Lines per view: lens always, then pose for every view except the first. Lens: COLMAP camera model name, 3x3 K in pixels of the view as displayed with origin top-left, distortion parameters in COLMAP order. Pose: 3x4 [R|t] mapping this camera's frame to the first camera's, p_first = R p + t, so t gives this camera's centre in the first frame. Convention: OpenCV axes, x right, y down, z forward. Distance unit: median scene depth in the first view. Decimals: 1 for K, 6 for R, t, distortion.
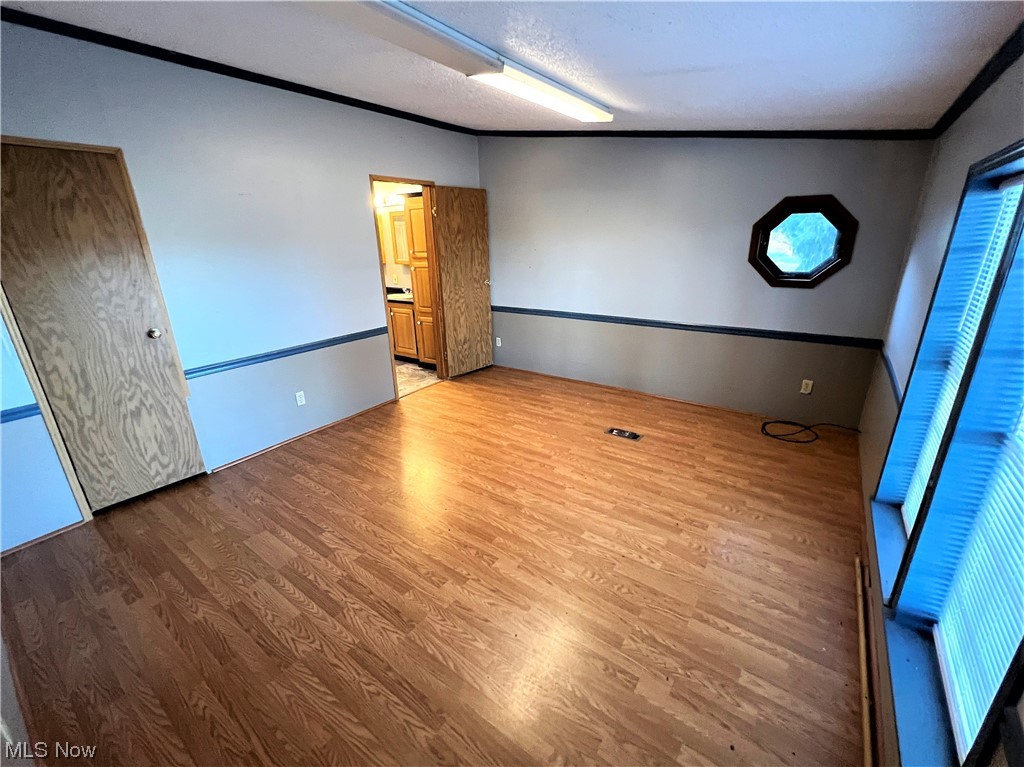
lens RADIAL K [[435.3, 0, 510.4], [0, 435.3, 381.5], [0, 0, 1]] dist [-0.000903, 0.000173]
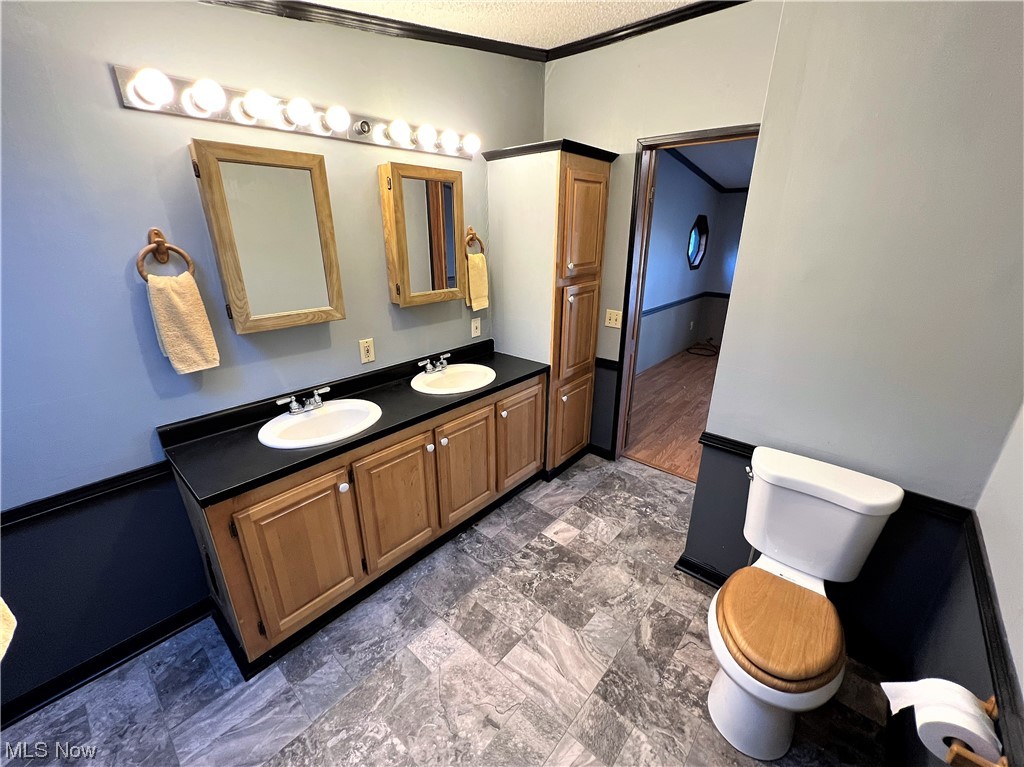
lens RADIAL K [[406.2, 0, 506.8], [0, 406.2, 387.8], [0, 0, 1]] dist [-0.000565, 0.000113]
pose [[0.102561, -0.338315, 0.935427, -0.794857], [0.307580, 0.905087, 0.293619, -0.370766], [-0.945979, 0.257605, 0.196885, 1.141240]]
